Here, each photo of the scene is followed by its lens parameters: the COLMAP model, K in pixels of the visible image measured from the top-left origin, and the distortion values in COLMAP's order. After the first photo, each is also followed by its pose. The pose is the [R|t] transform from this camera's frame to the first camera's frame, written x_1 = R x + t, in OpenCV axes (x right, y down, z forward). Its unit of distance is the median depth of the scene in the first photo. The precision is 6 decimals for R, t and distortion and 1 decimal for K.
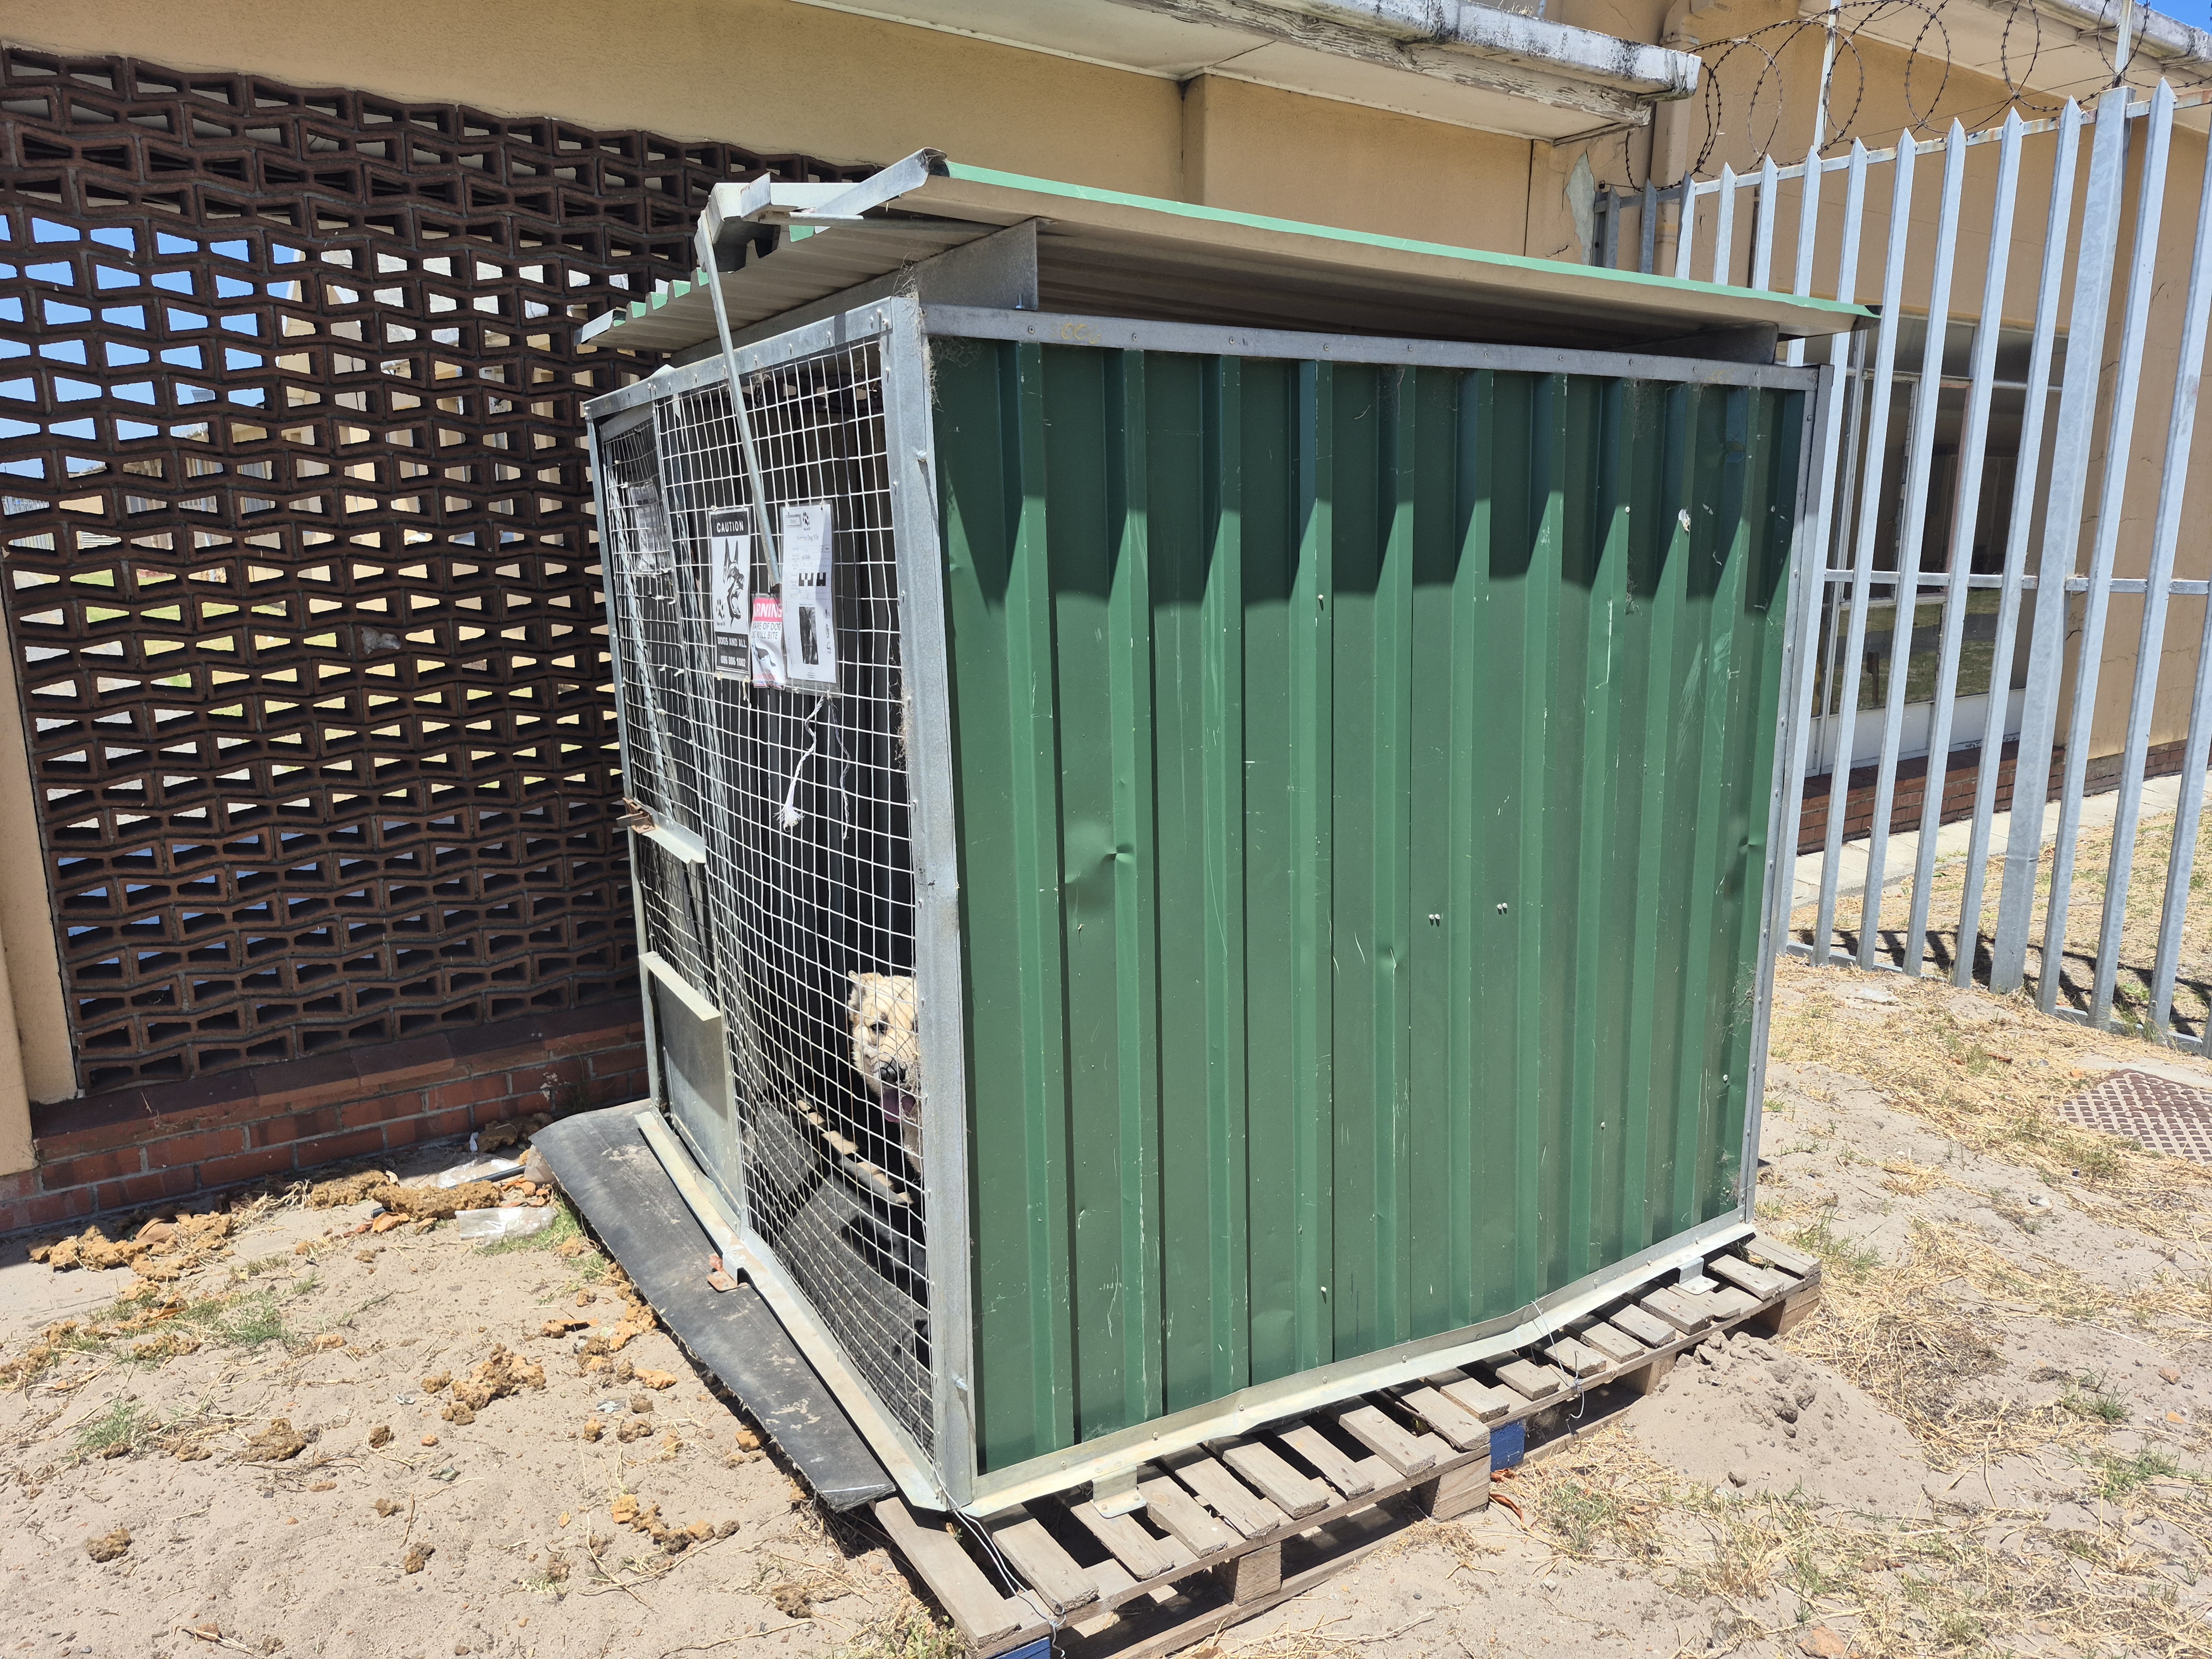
lens RADIAL K [[1515.2, 0, 1128.7], [0, 1515.2, 857.7], [0, 0, 1]] dist [0.052314, -0.056562]
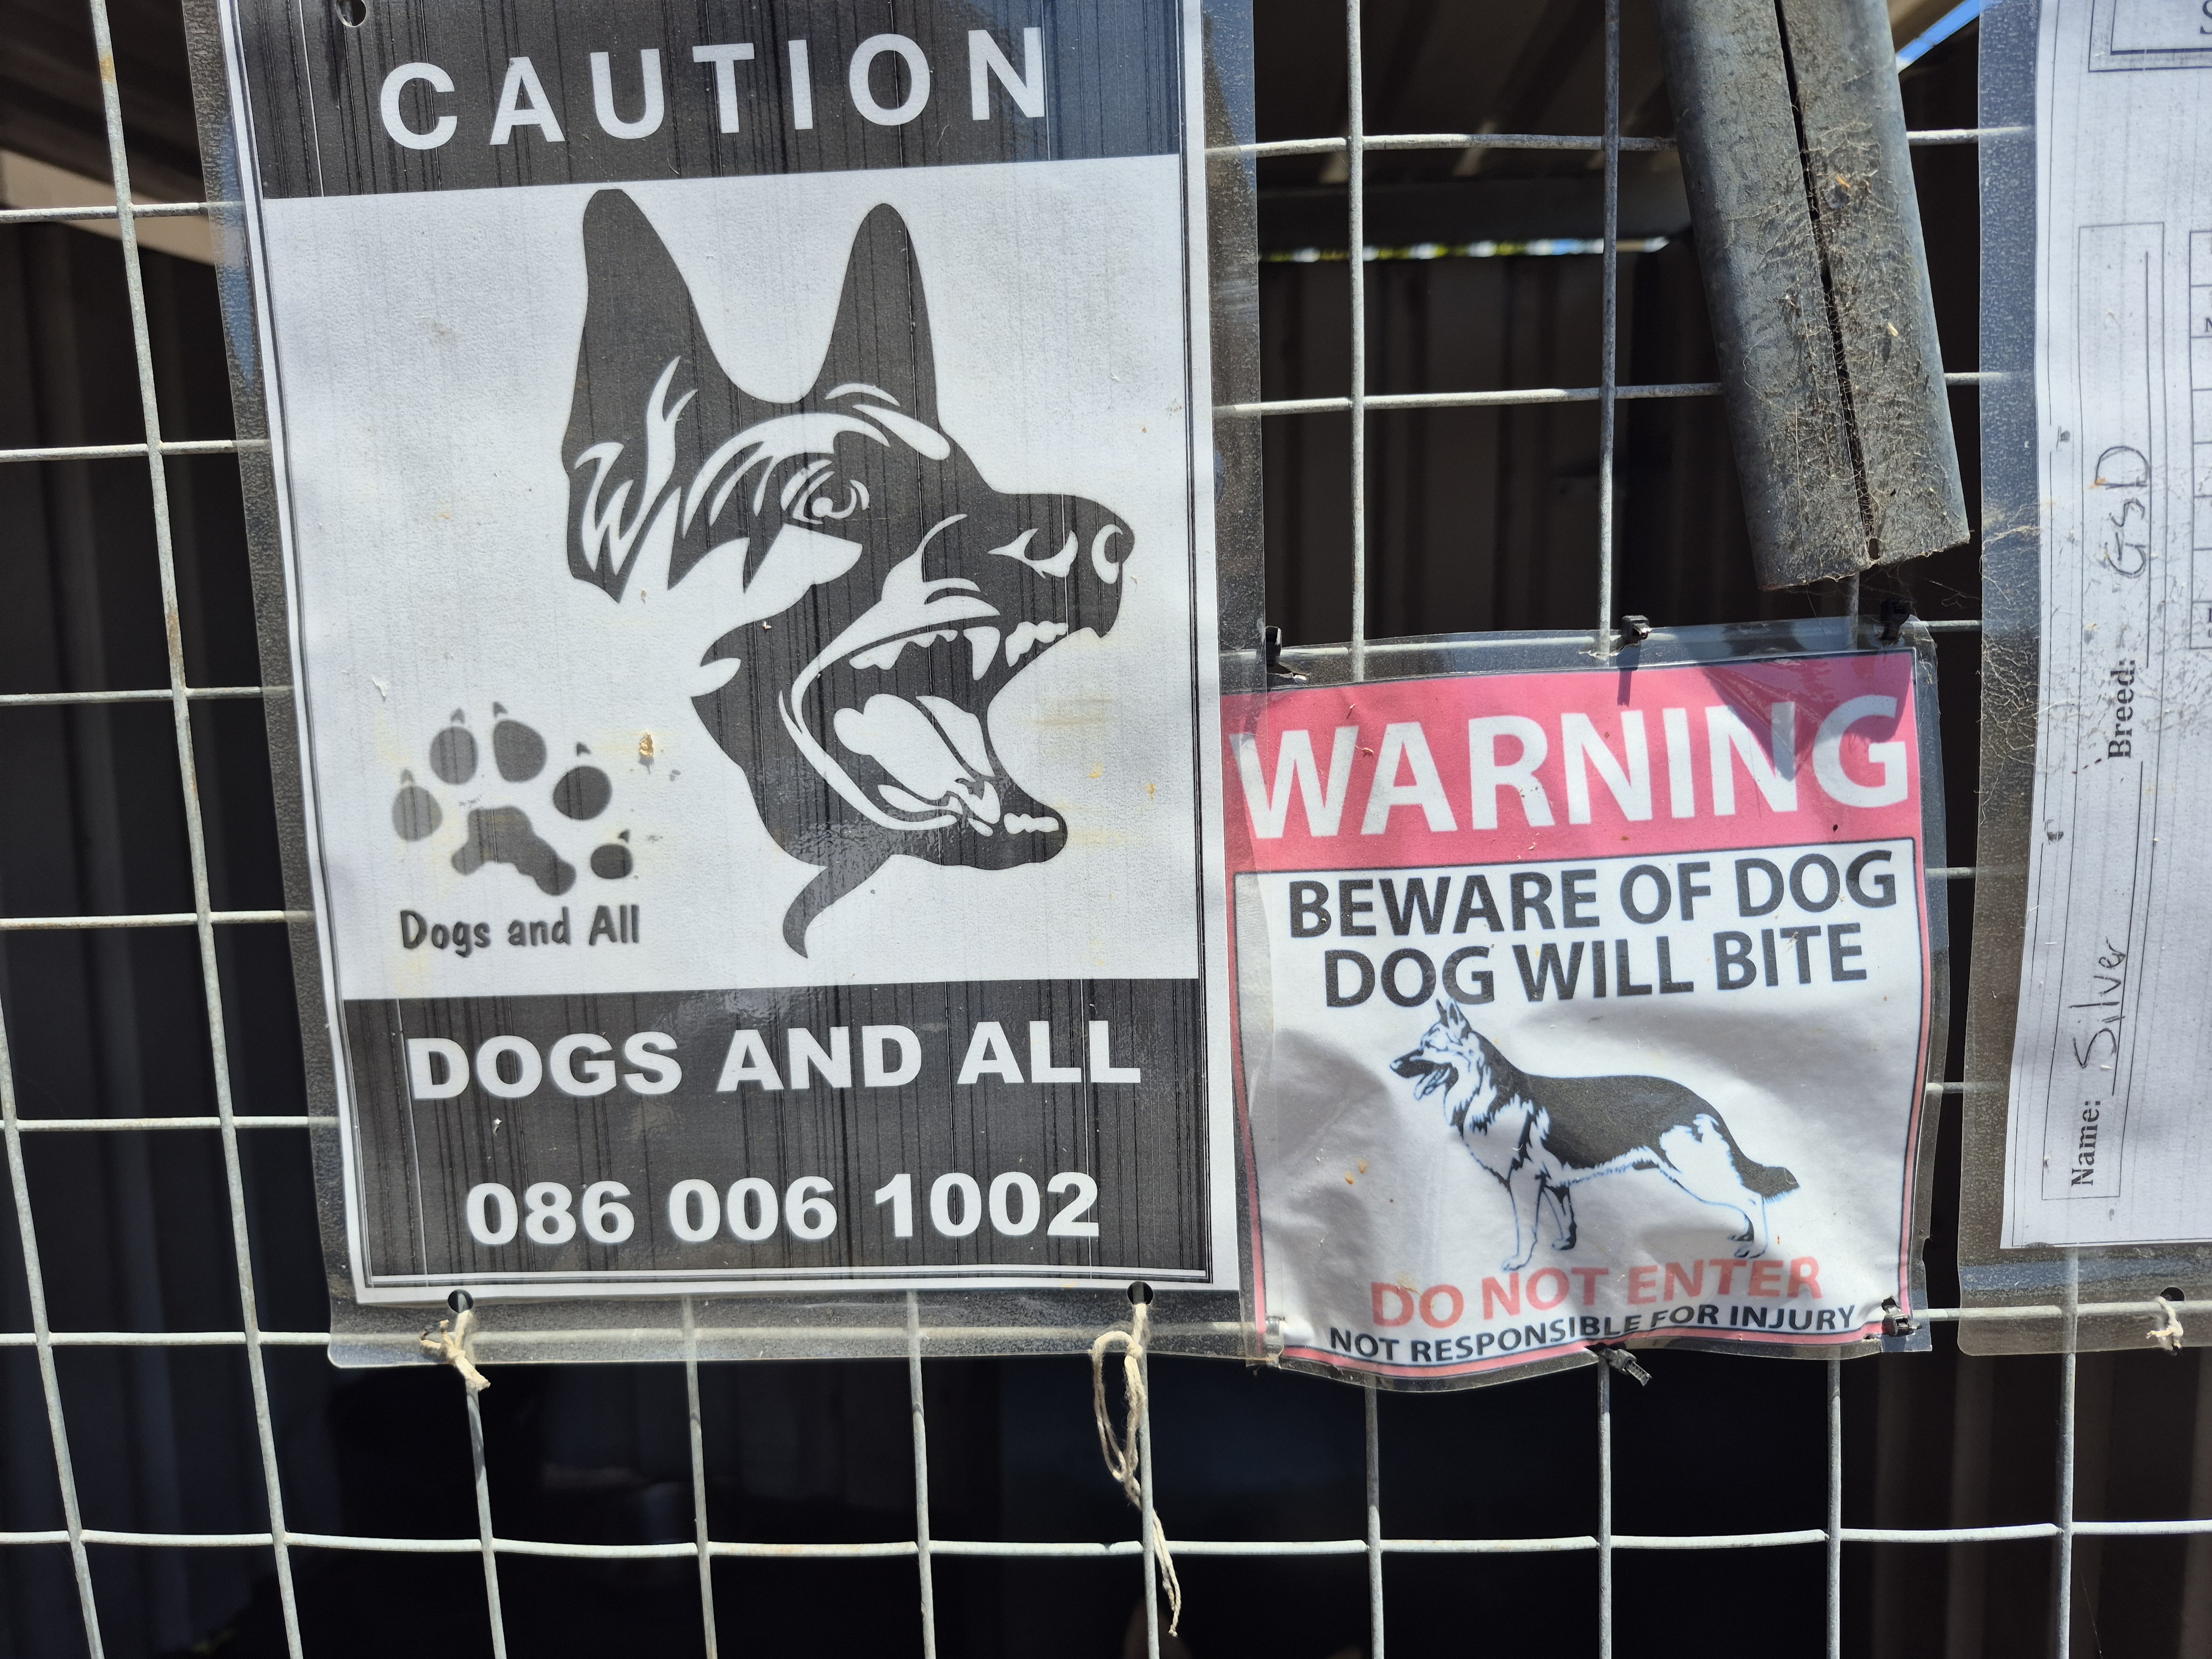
lens RADIAL K [[1515.2, 0, 1112.8], [0, 1515.2, 765.9], [0, 0, 1]] dist [0.052314, -0.056562]
pose [[0.573523, -0.137985, 0.807484, -0.342285], [0.183724, 0.982268, 0.037361, -0.165802], [-0.798321, 0.126926, 0.588704, 0.912130]]
